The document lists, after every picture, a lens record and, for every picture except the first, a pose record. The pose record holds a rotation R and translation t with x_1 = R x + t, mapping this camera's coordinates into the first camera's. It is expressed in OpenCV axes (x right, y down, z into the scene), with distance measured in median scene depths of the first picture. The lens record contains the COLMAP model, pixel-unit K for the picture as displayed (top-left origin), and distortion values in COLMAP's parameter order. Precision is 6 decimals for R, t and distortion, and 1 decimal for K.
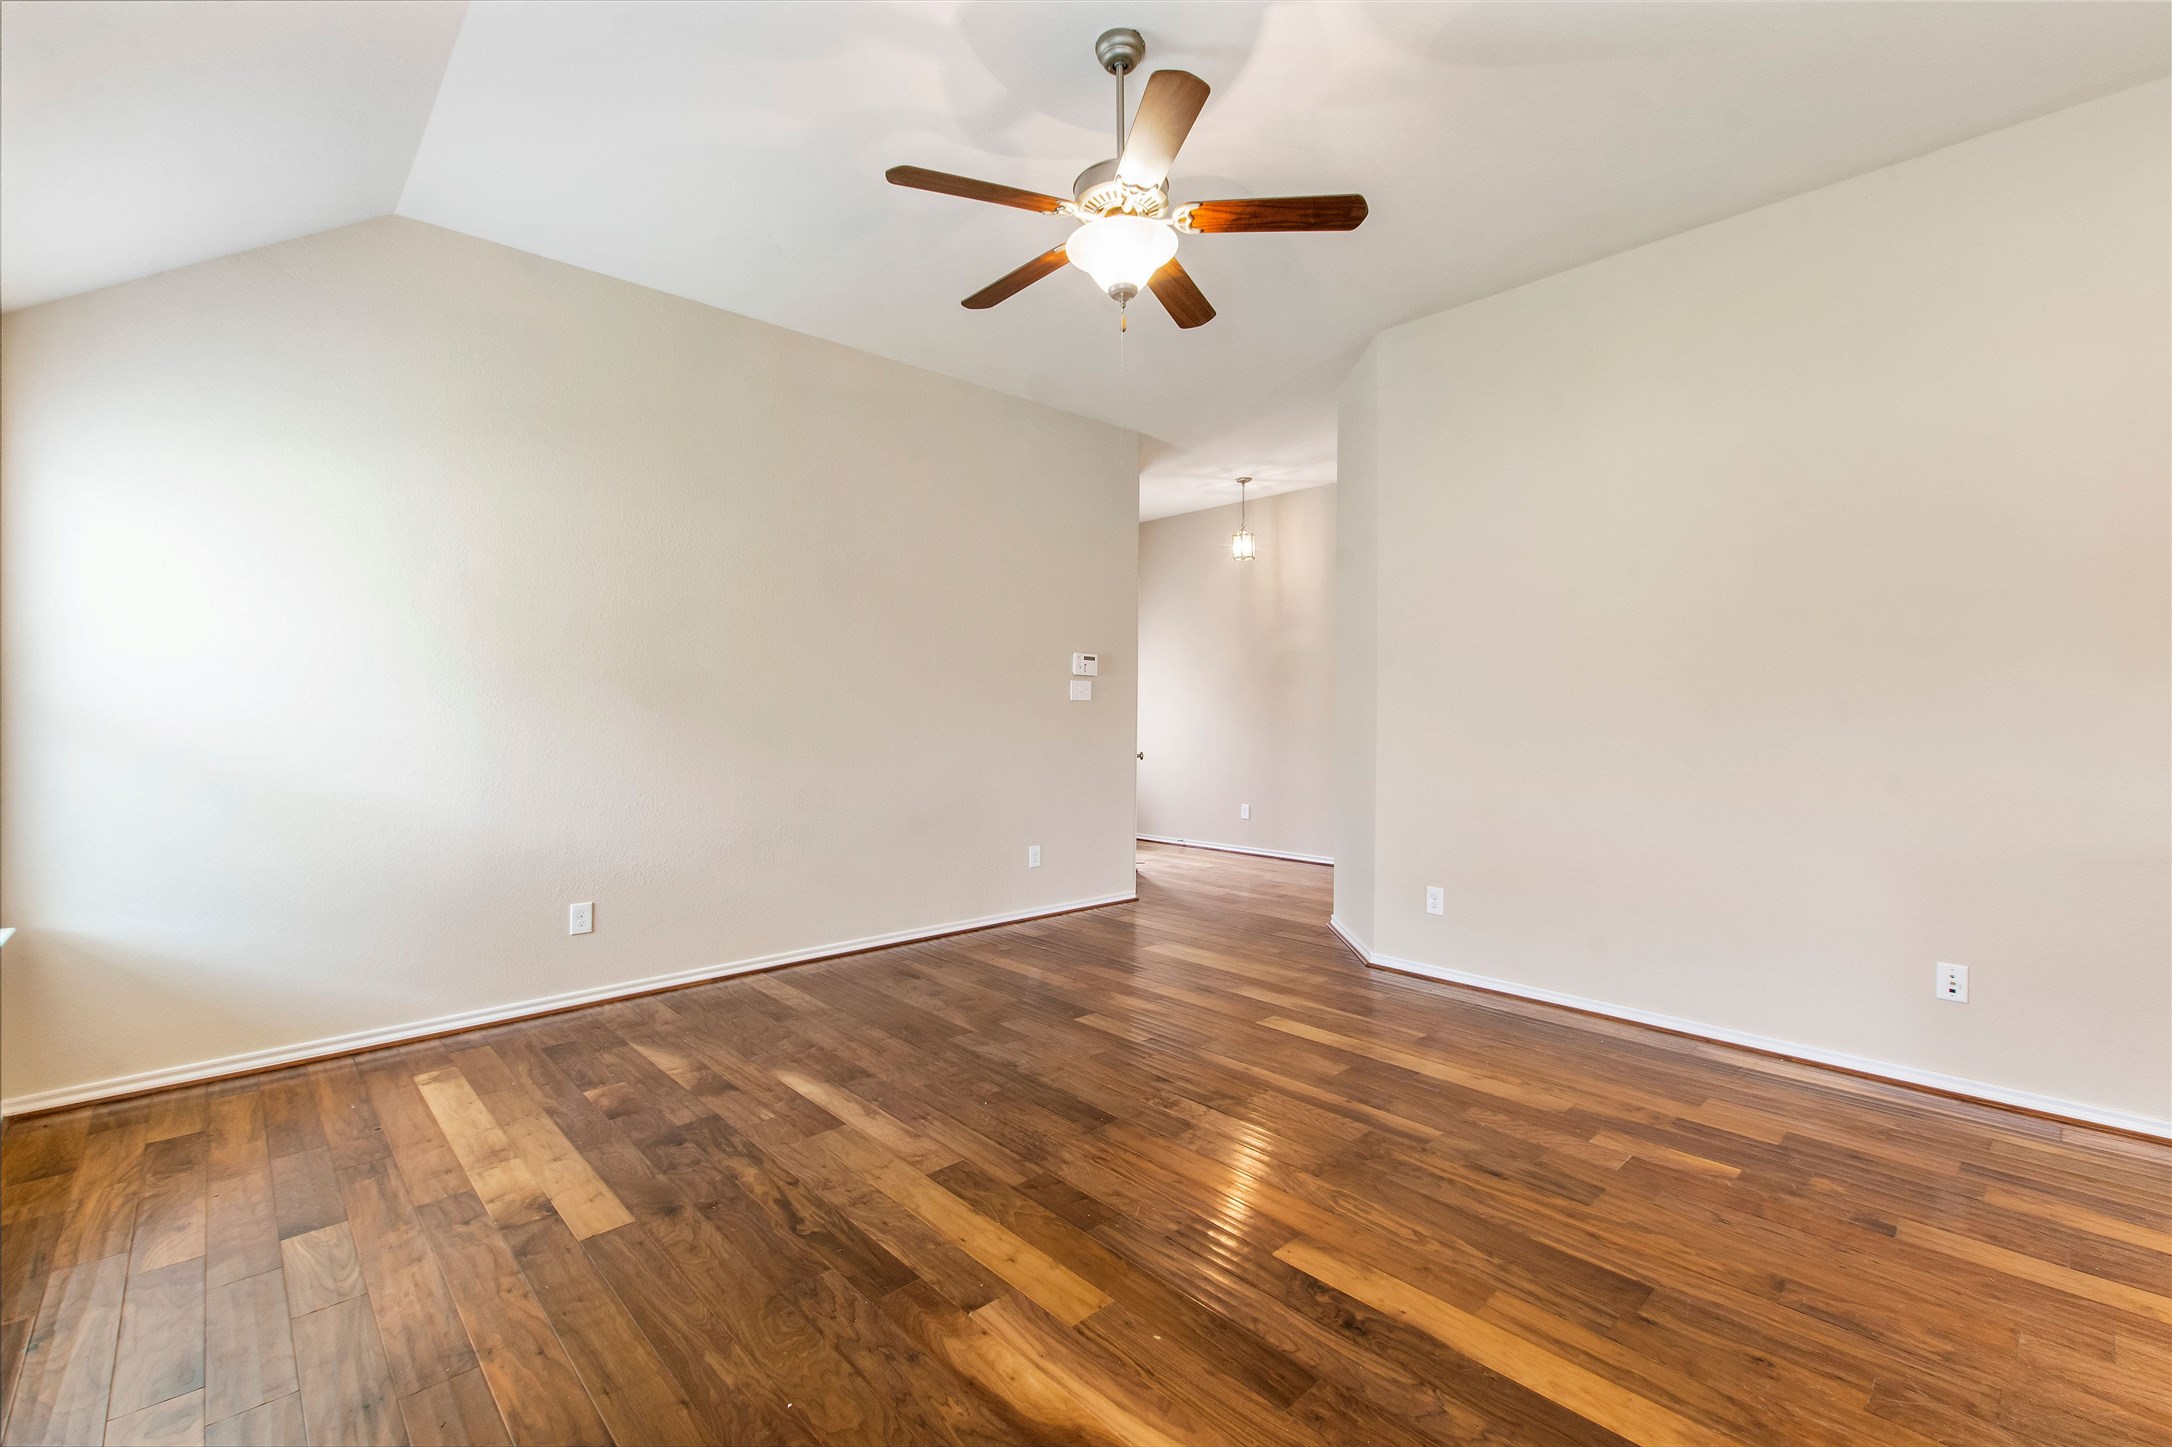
lens RADIAL K [[947.1, 0, 1085.5], [0, 947.1, 719.3], [0, 0, 1]] dist [0.000353, 0.000014]
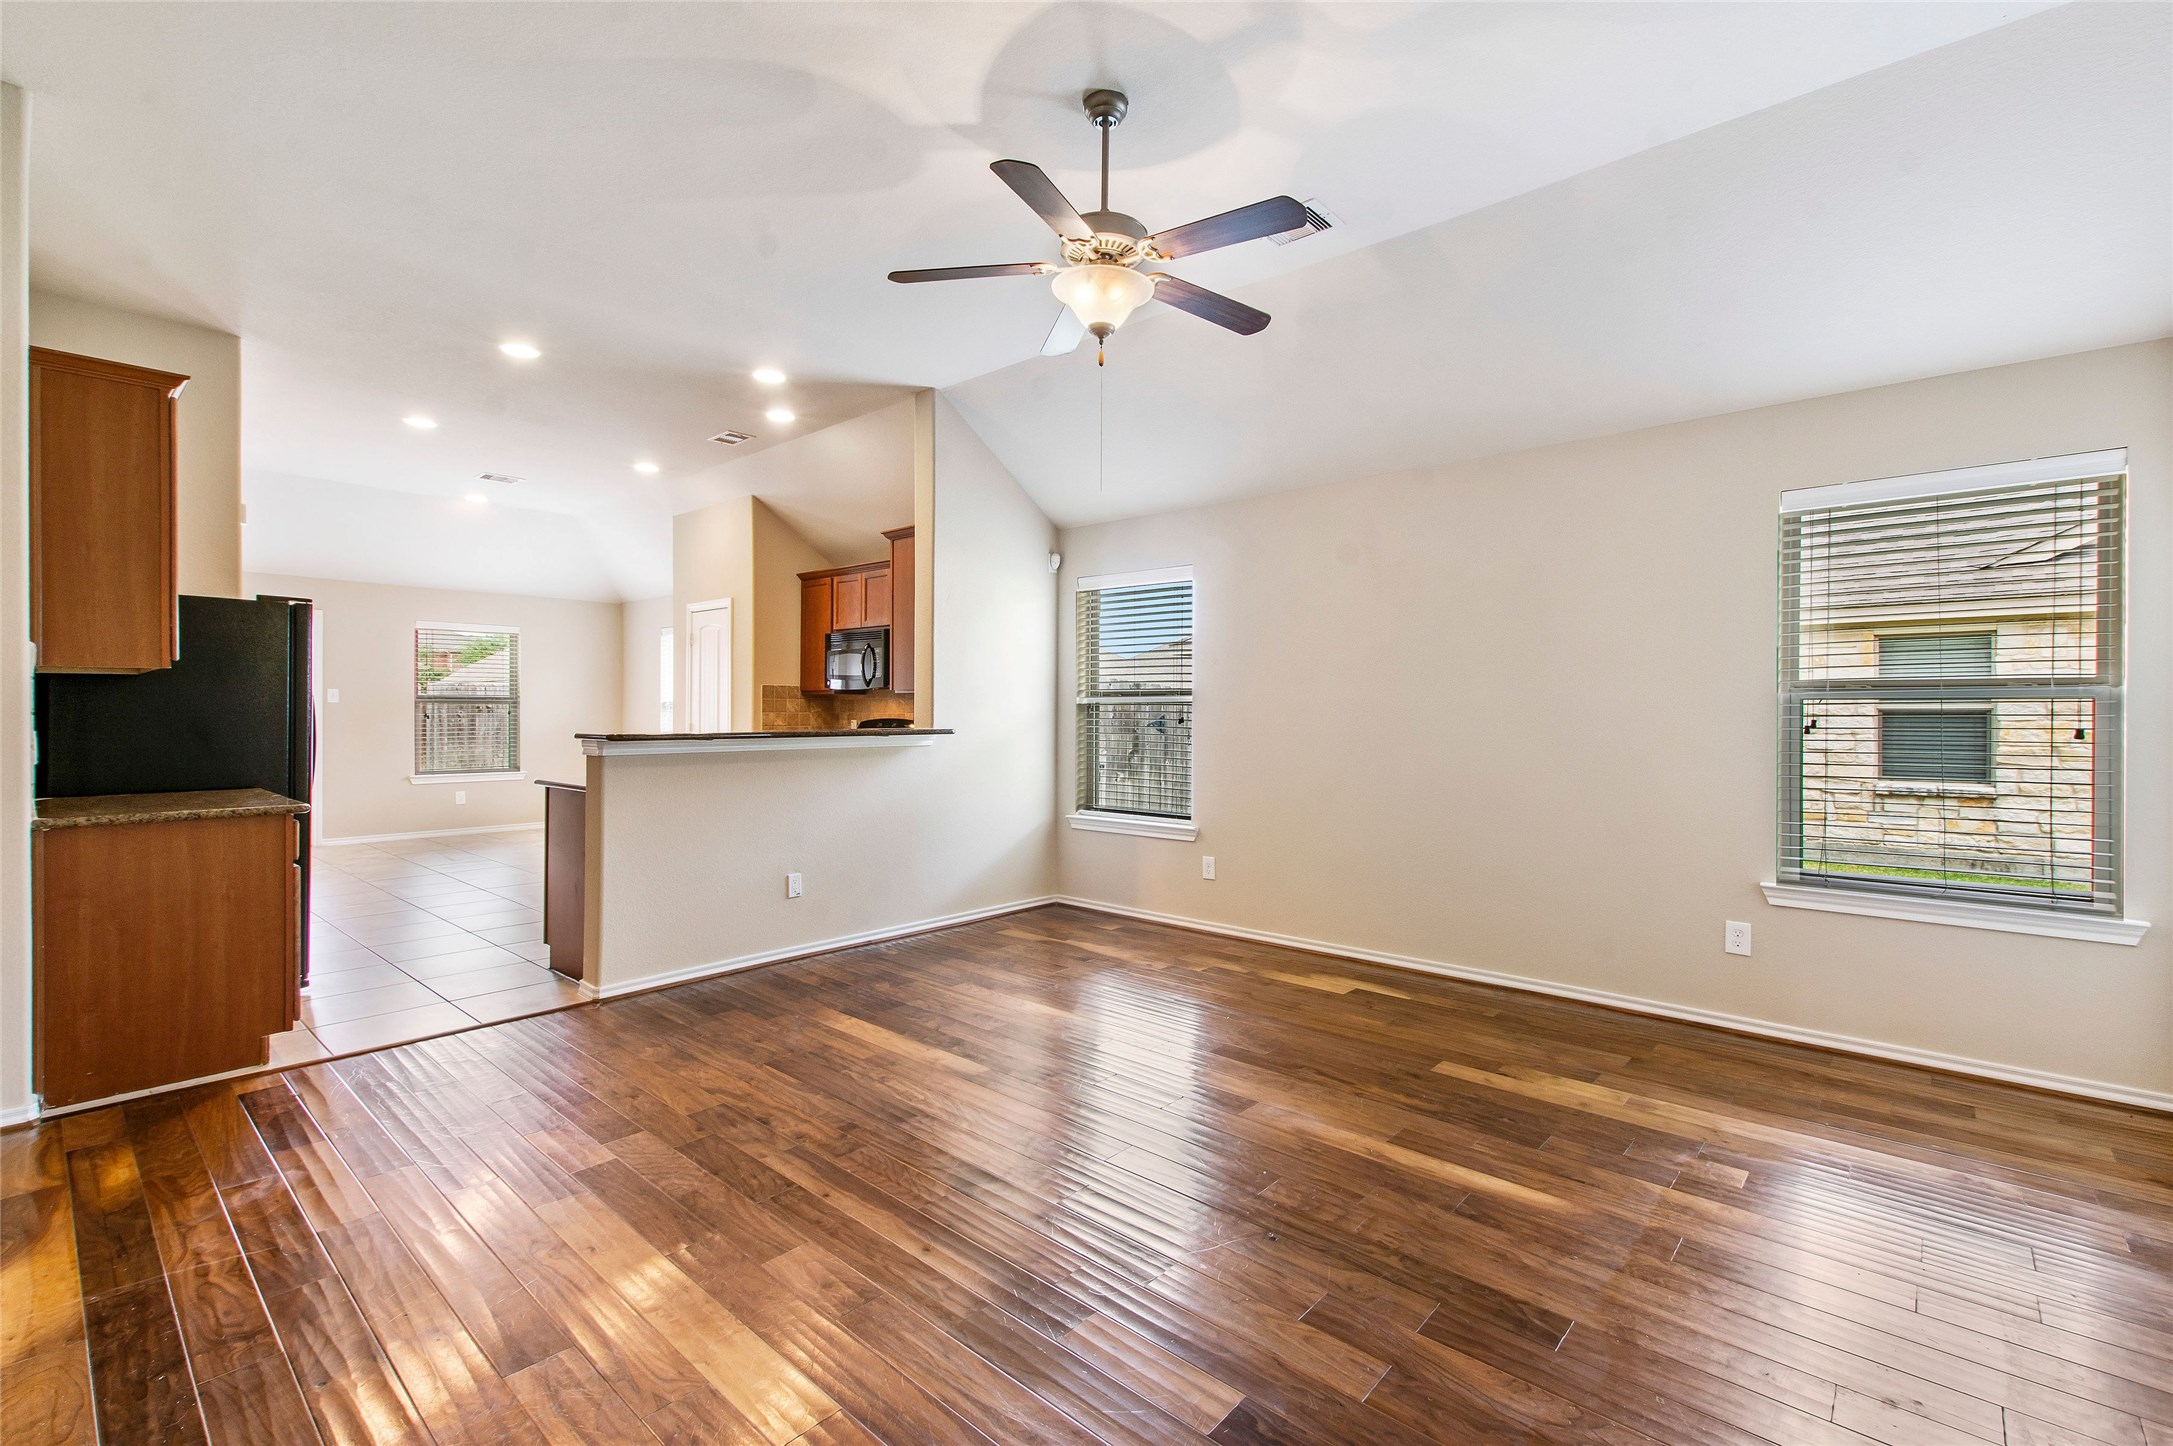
lens RADIAL K [[947.6, 0, 1087.4], [0, 947.6, 714.2], [0, 0, 1]] dist [0.000353, 0.000014]
pose [[-0.995270, -0.002276, -0.097122, 0.162476], [-0.004437, 0.999747, 0.022041, -0.032487], [0.097048, 0.022367, -0.995028, 2.156100]]
